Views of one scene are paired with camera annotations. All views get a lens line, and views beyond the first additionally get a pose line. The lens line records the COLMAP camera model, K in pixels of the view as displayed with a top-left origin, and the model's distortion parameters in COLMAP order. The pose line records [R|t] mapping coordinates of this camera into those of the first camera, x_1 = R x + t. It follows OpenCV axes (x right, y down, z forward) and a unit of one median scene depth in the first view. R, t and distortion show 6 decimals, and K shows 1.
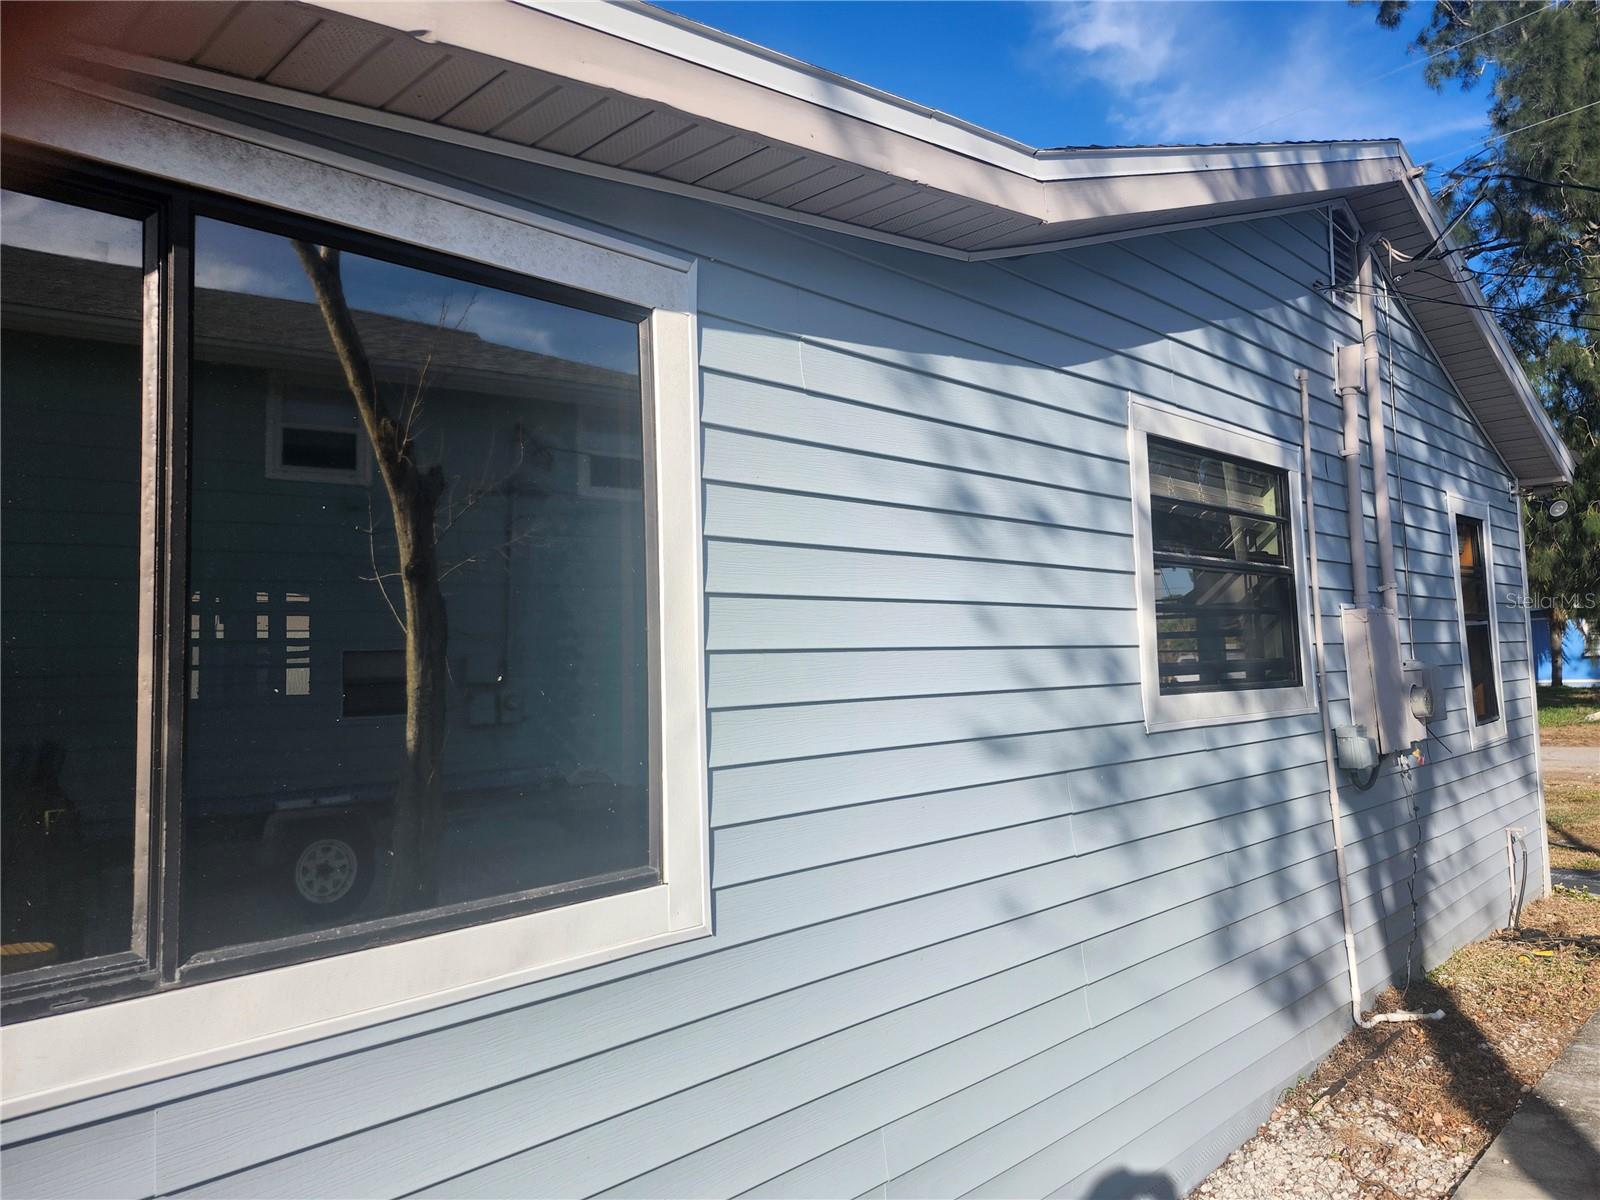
lens RADIAL K [[1101.7, 0, 808.0], [0, 1101.7, 575.7], [0, 0, 1]] dist [0.063972, -0.056021]
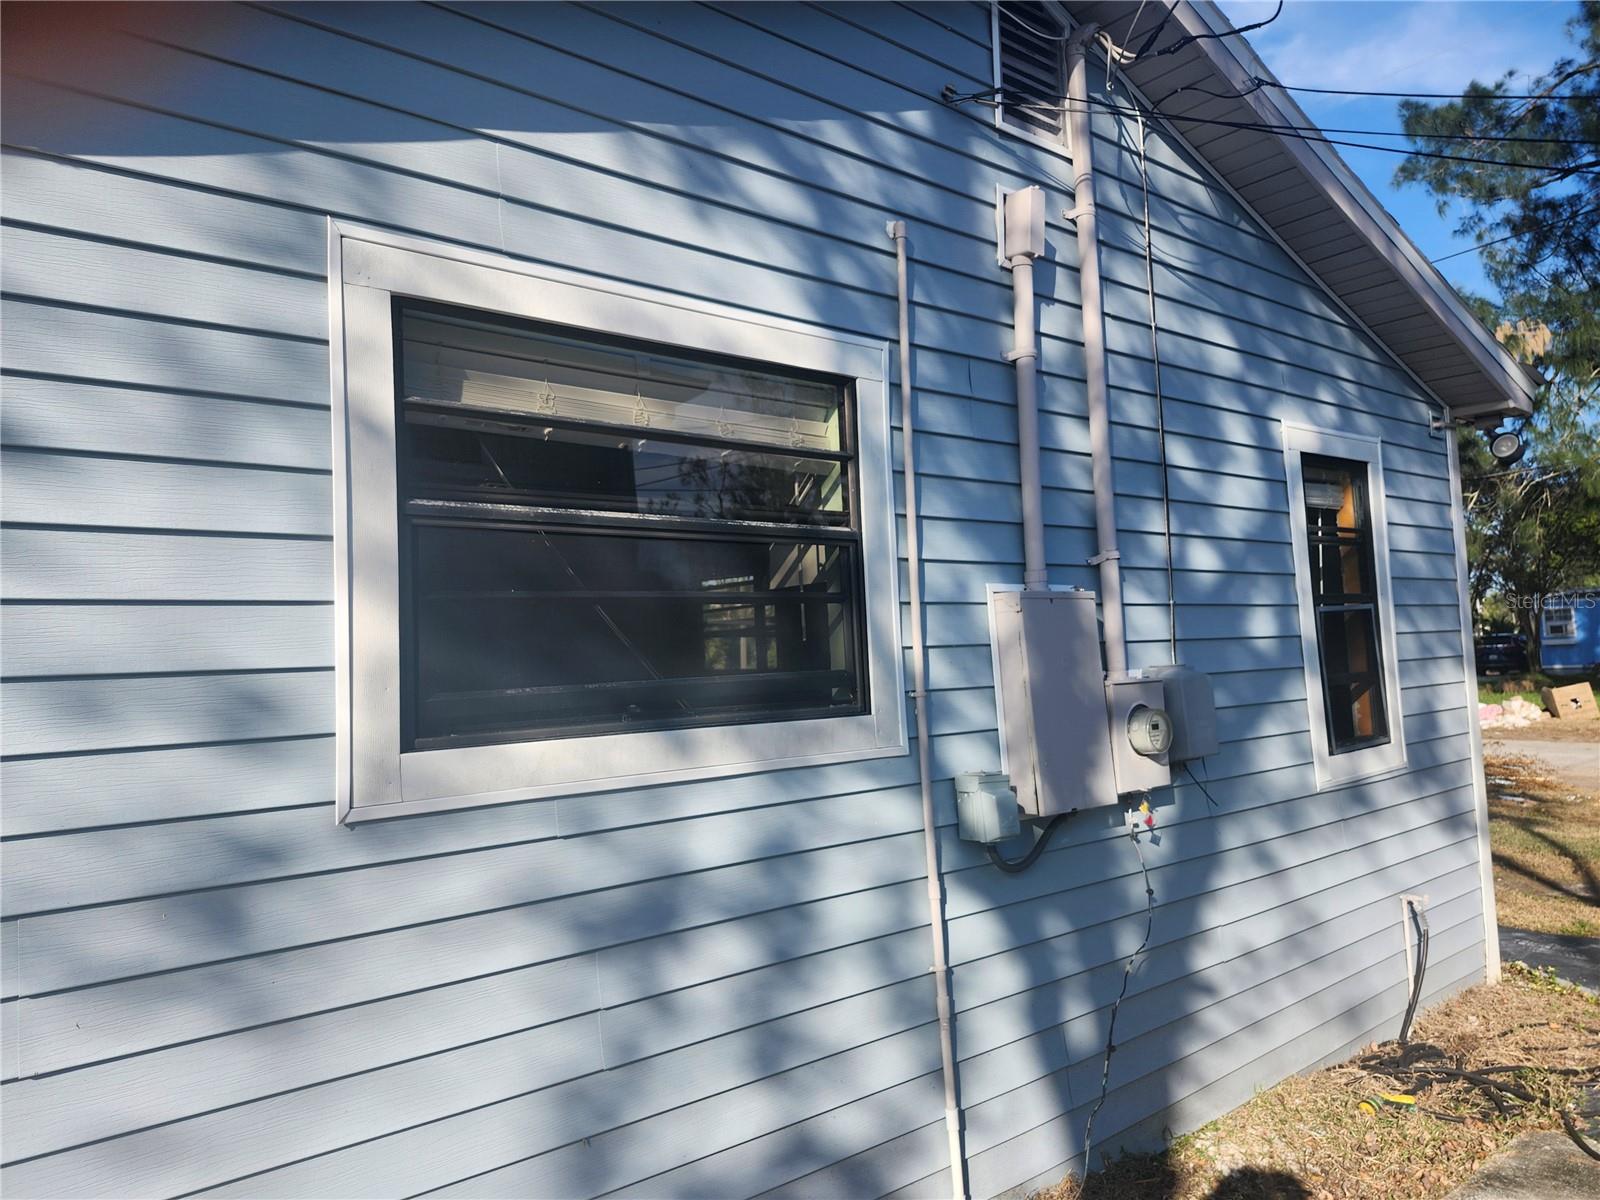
lens RADIAL K [[1114.2, 0, 798.6], [0, 1114.2, 597.5], [0, 0, 1]] dist [0.110360, -0.142063]
pose [[0.994016, -0.026195, -0.106045, 0.449069], [0.028244, 0.999441, 0.017863, 0.018526], [0.105517, -0.020751, 0.994201, 0.343746]]
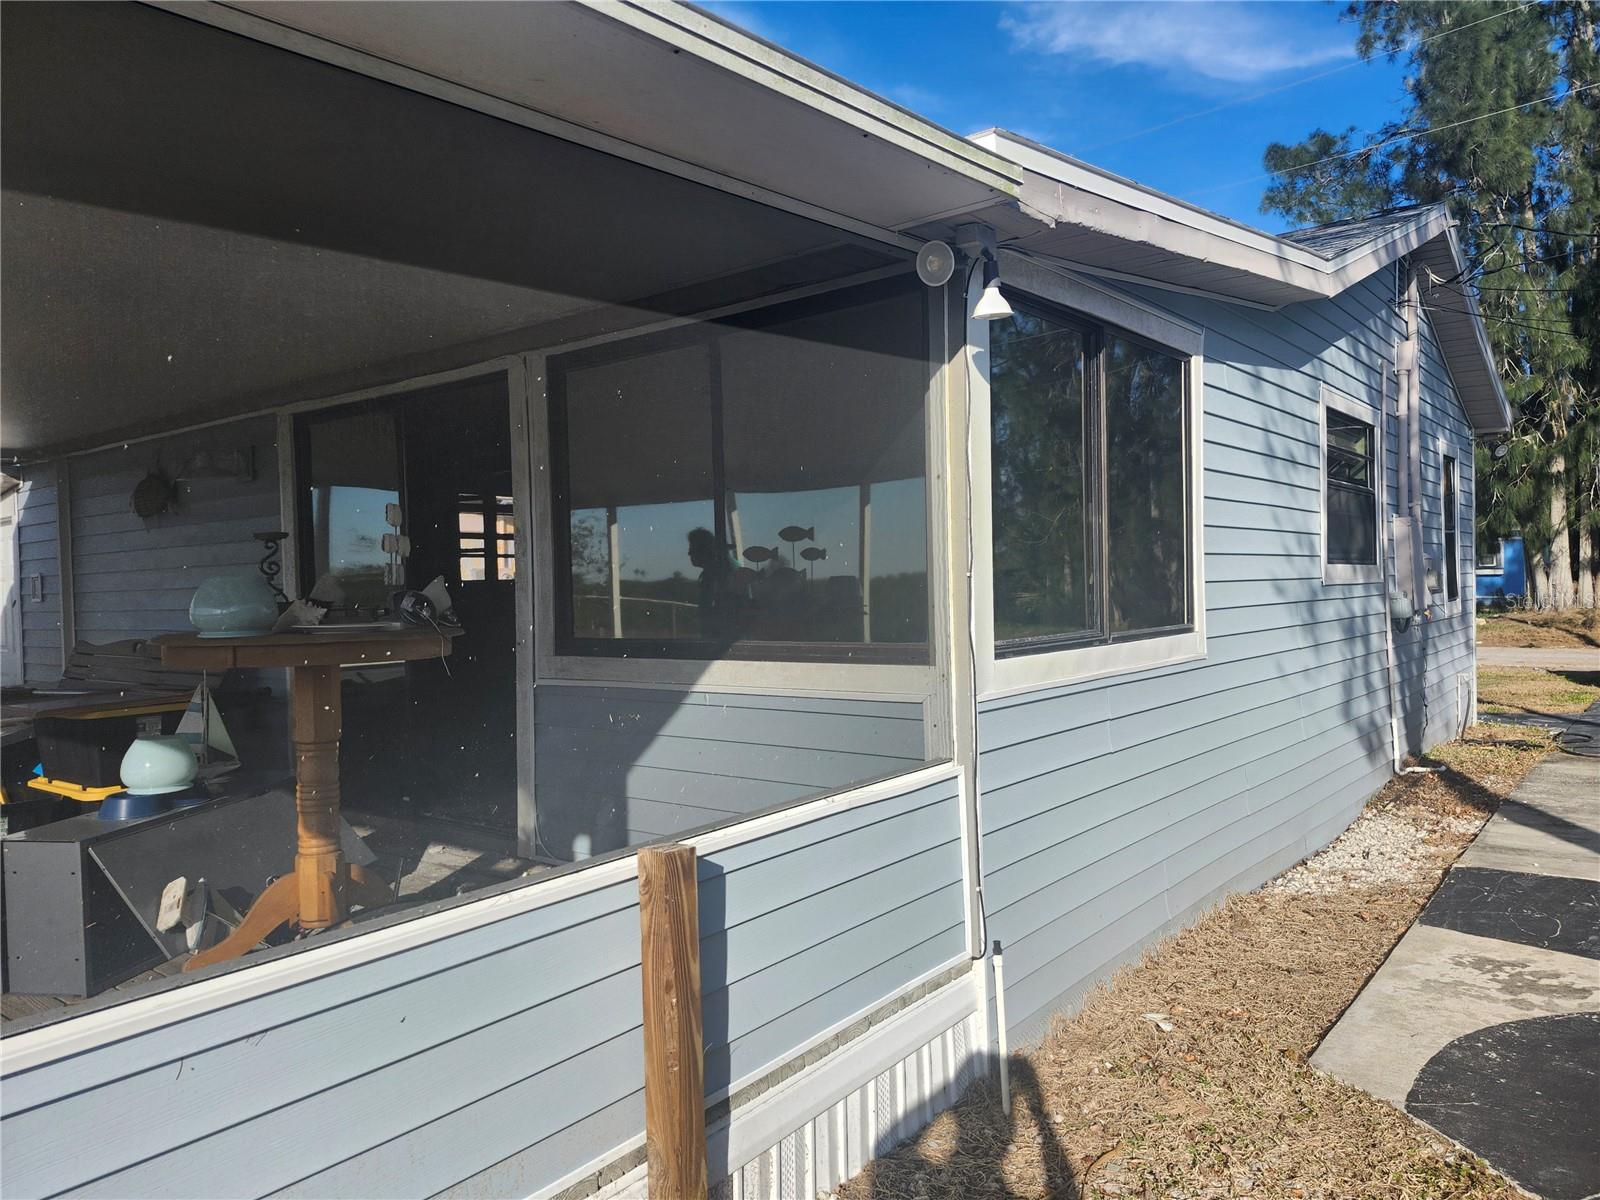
lens RADIAL K [[1112.1, 0, 792.4], [0, 1112.1, 592.4], [0, 0, 1]] dist [0.067275, -0.066248]
pose [[0.995443, 0.009111, 0.094924, -0.506214], [-0.017319, 0.996144, 0.086005, 0.014165], [-0.093774, -0.087257, 0.991762, -0.485139]]
